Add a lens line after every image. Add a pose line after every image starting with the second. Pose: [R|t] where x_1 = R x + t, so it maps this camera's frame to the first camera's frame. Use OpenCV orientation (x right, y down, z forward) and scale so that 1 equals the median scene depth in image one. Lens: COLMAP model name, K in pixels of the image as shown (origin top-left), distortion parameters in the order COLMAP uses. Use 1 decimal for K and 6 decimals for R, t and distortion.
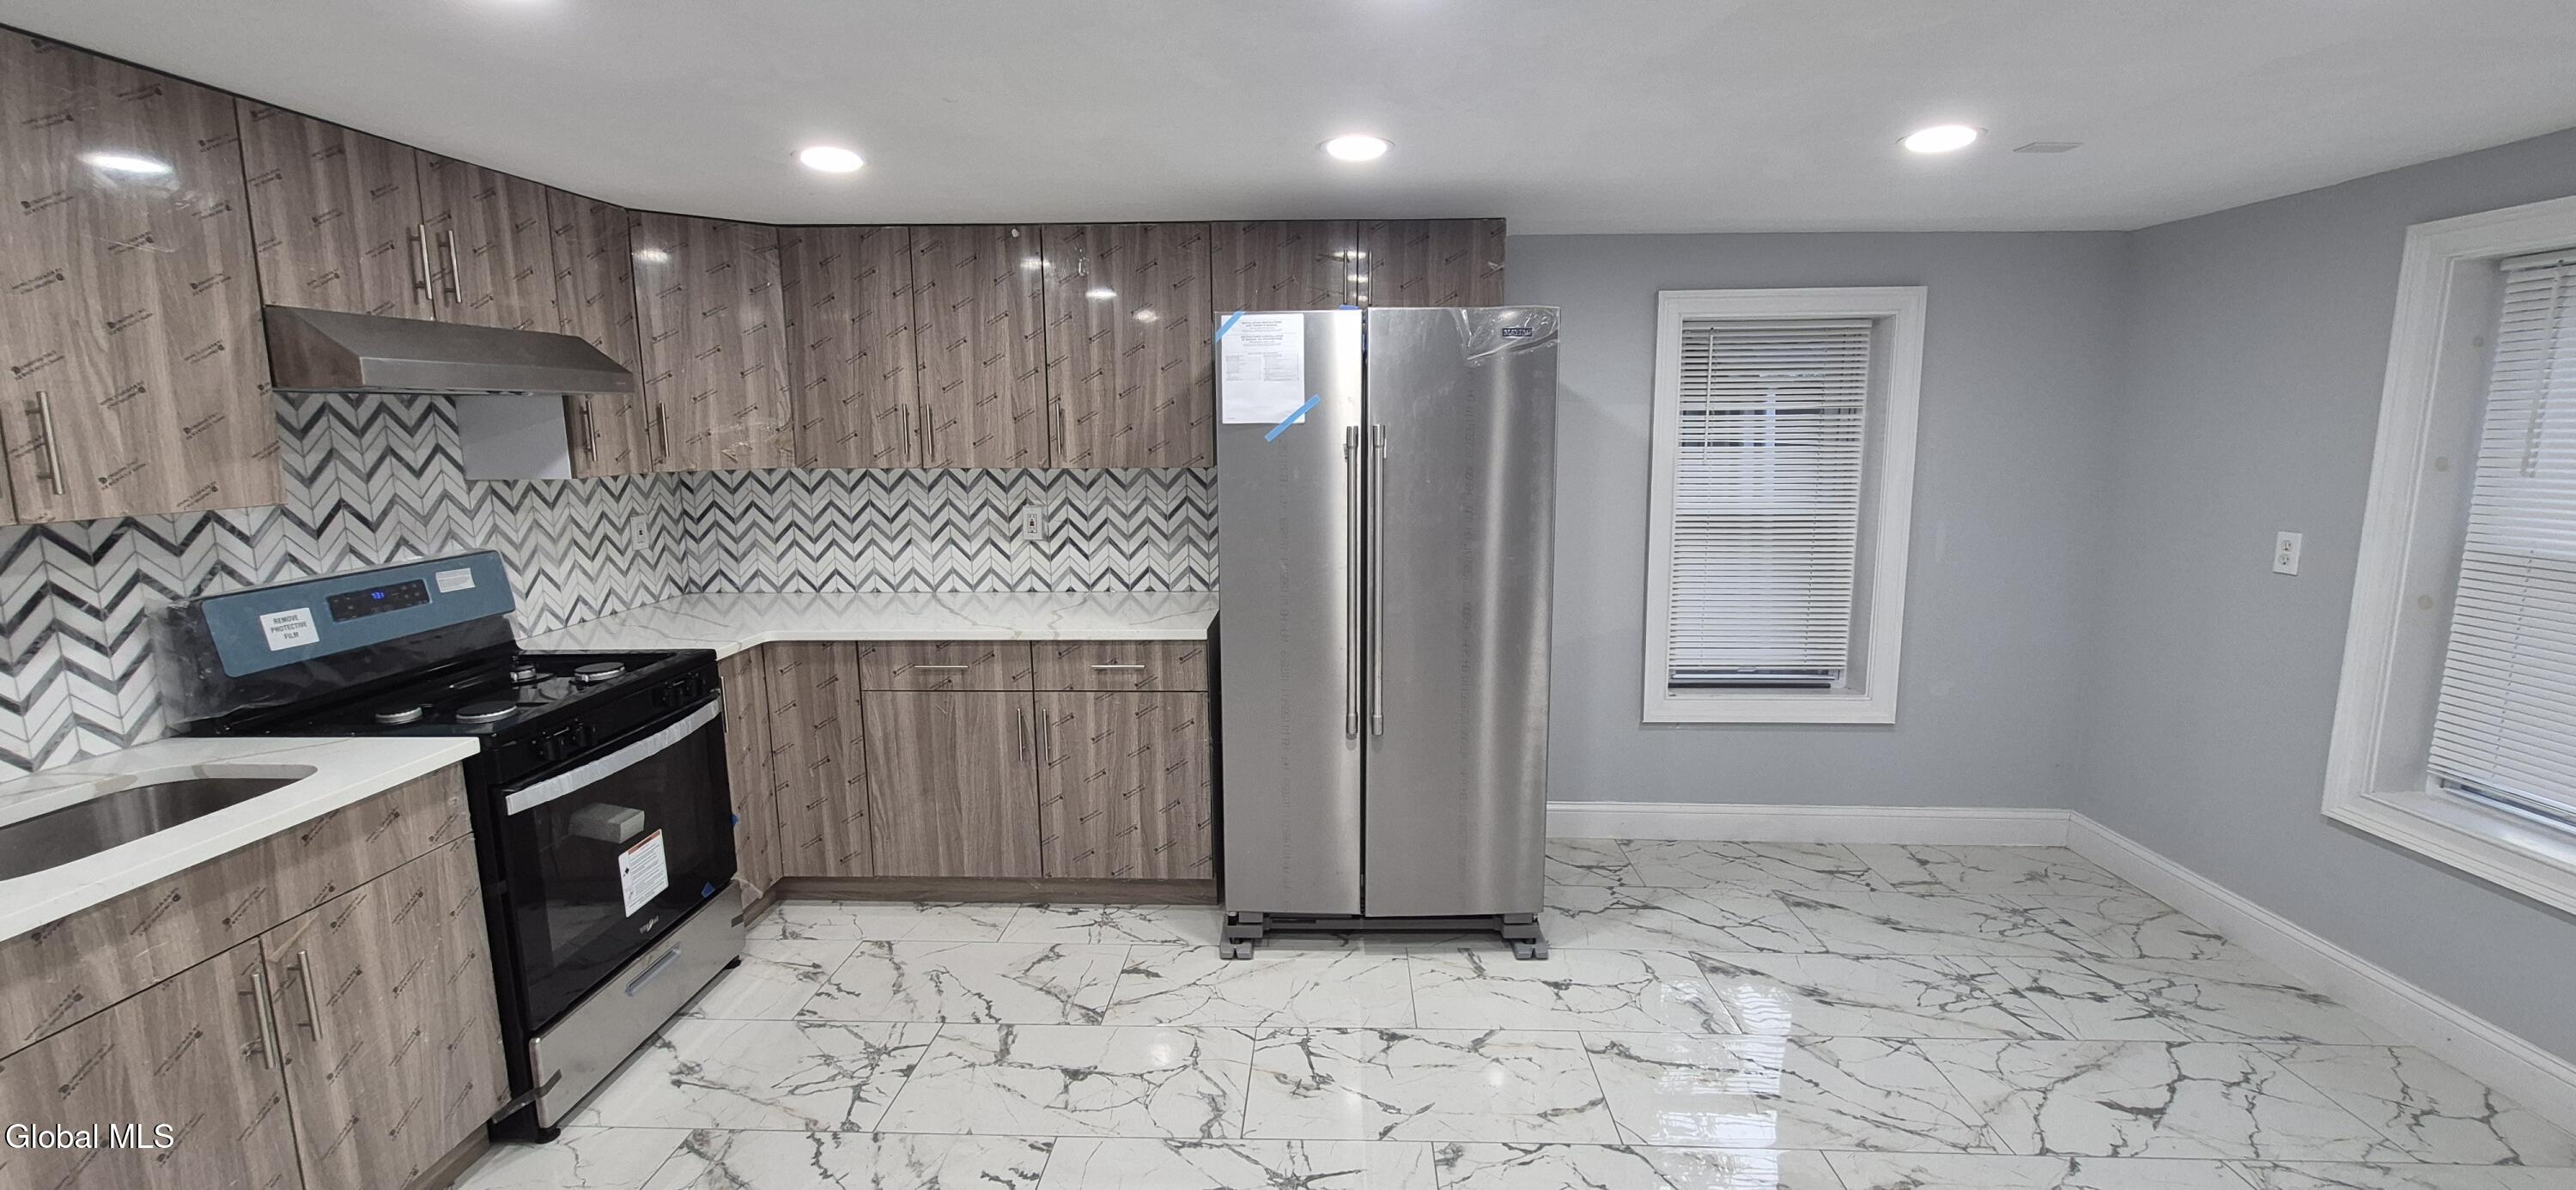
lens RADIAL K [[1017.0, 0, 1294.8], [0, 1017.0, 565.6], [0, 0, 1]] dist [0.000786, -0.001643]
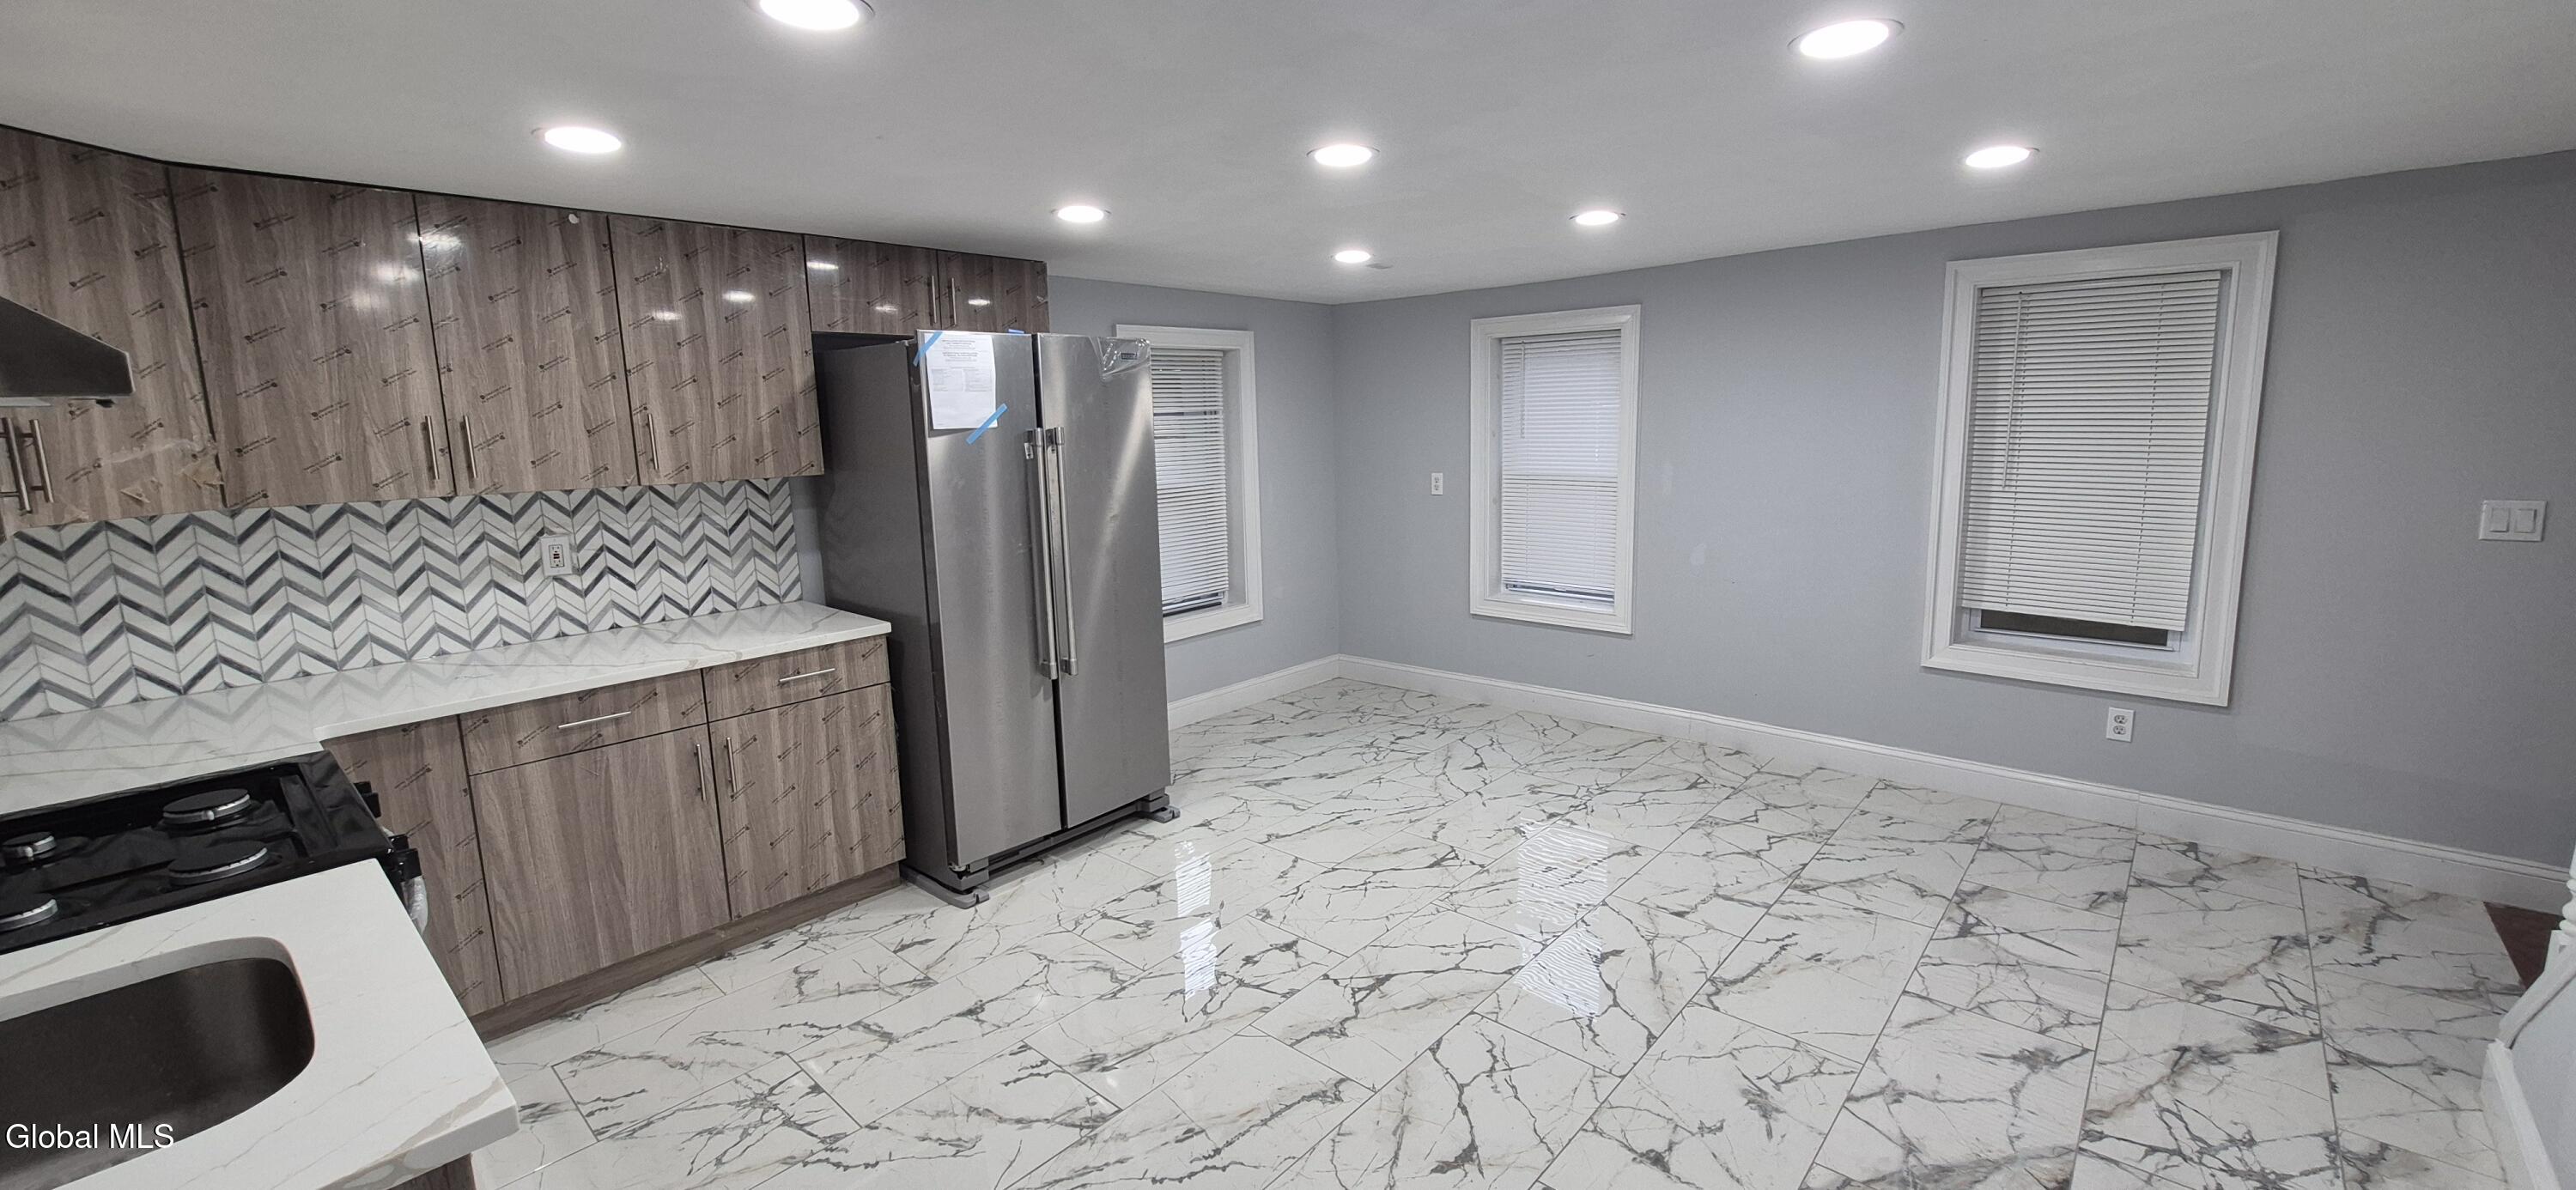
lens RADIAL K [[1017.0, 0, 1294.5], [0, 1017.0, 563.4], [0, 0, 1]] dist [0.000786, -0.001643]
pose [[0.634501, -0.123566, 0.762981, -0.634697], [0.130807, 0.990066, 0.051562, 0.001855], [-0.761773, 0.067087, 0.644361, -0.016648]]
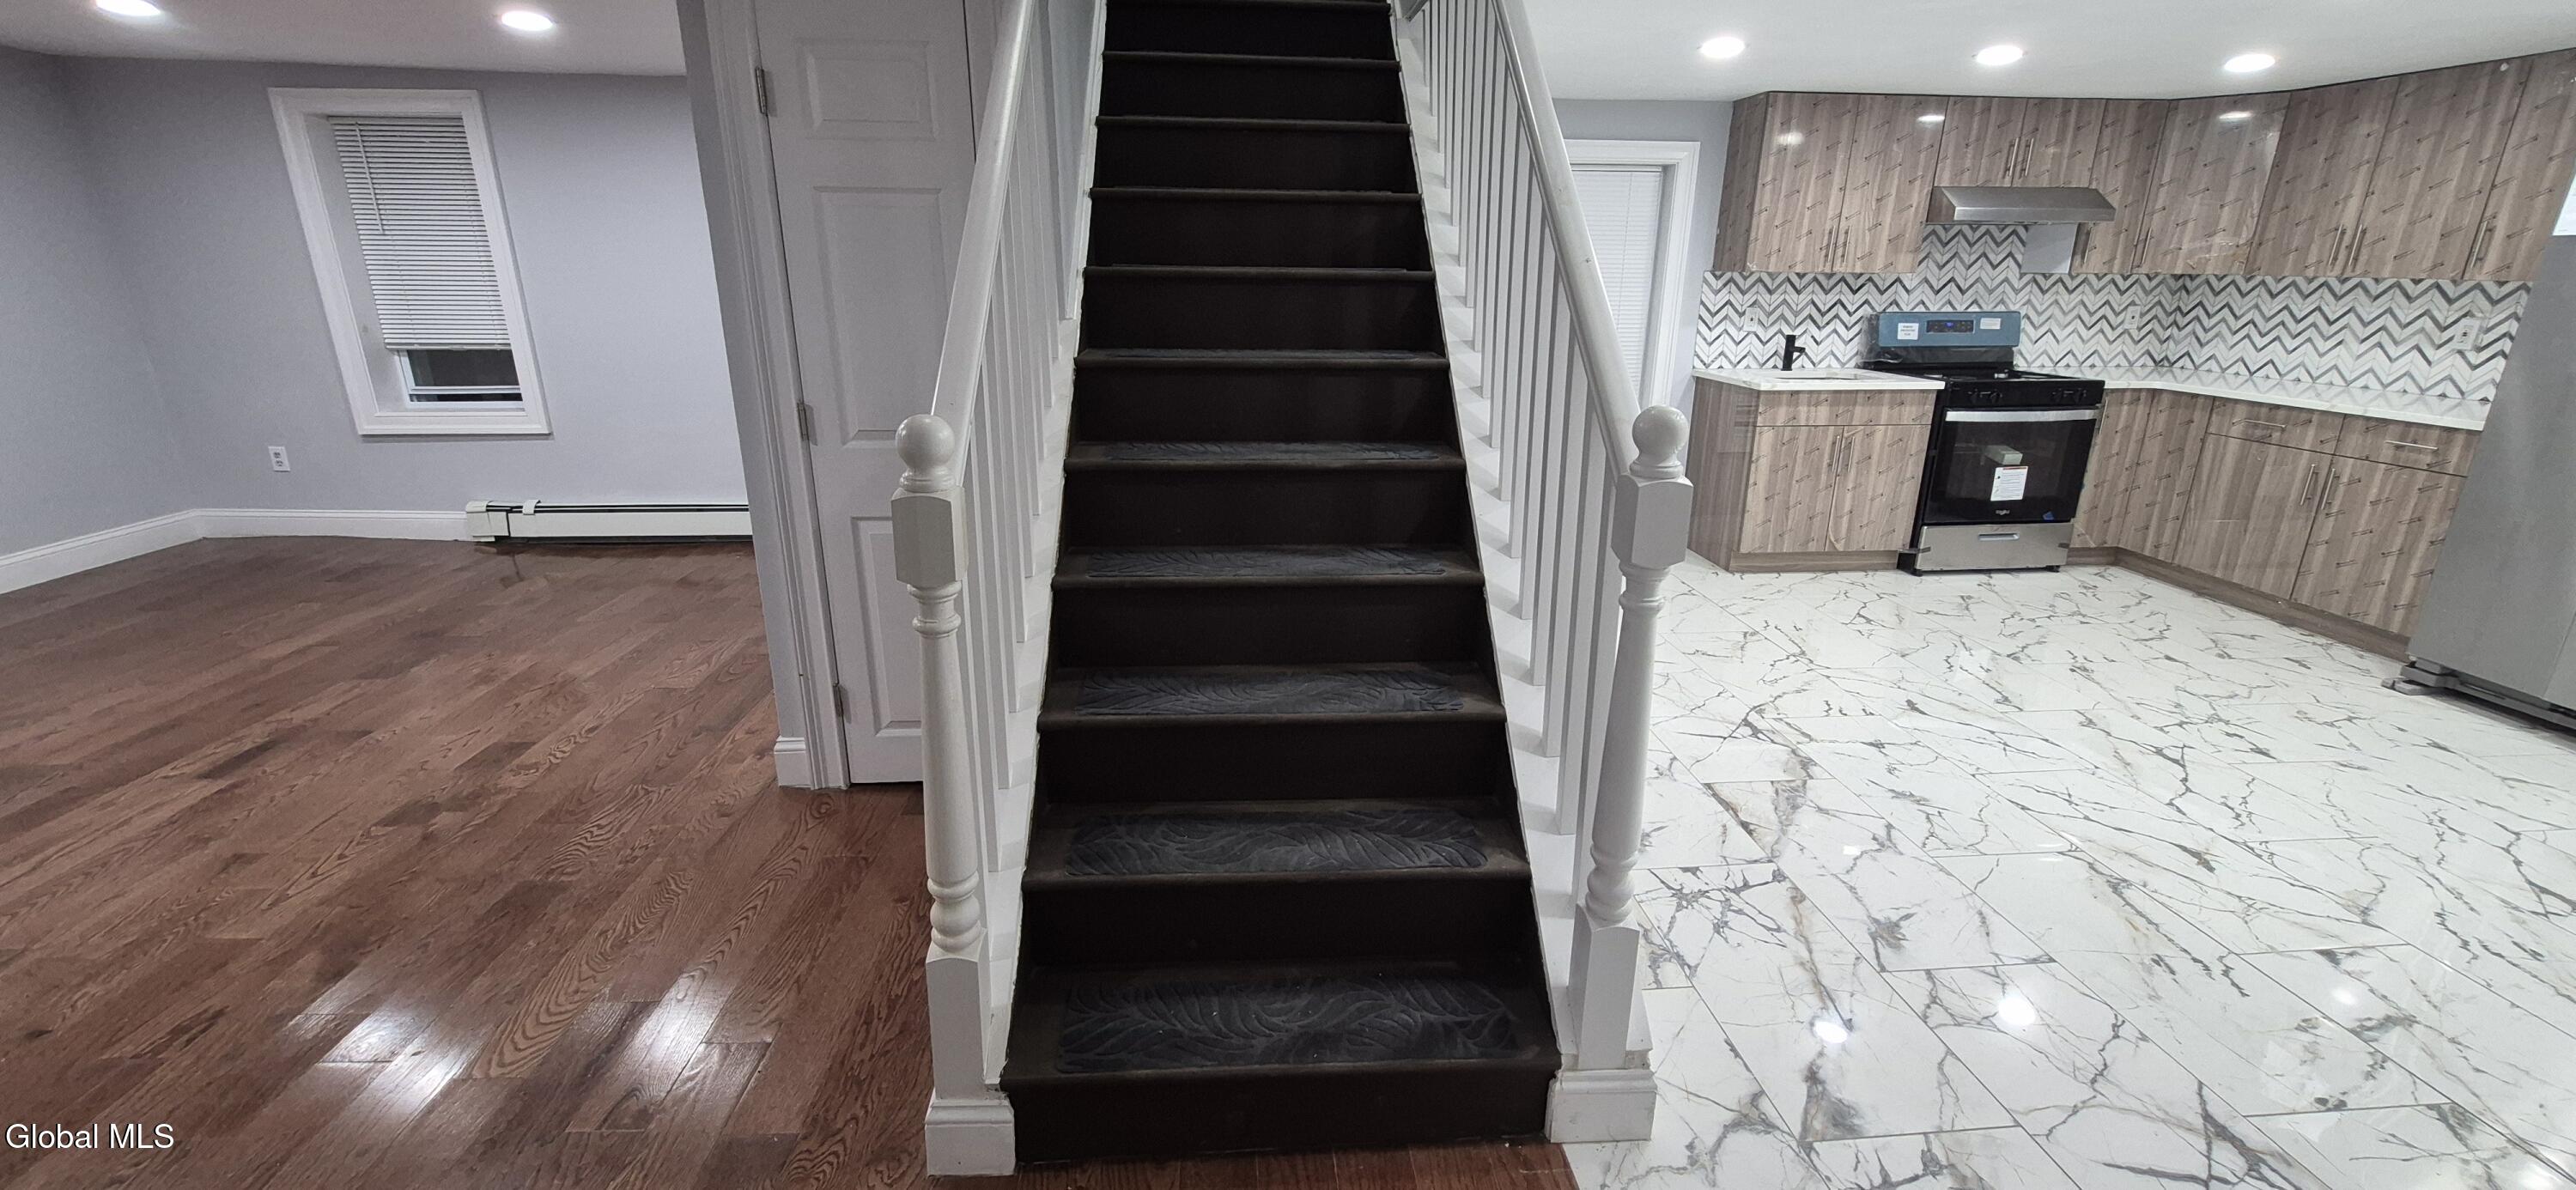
lens RADIAL K [[1017.0, 0, 1291.4], [0, 1017.0, 568.0], [0, 0, 1]] dist [0.000786, -0.001643]
pose [[0.119466, 0.295800, -0.947750, 0.884031], [-0.148447, 0.949178, 0.277533, 0.103149], [0.981678, 0.107534, 0.157305, -0.504159]]
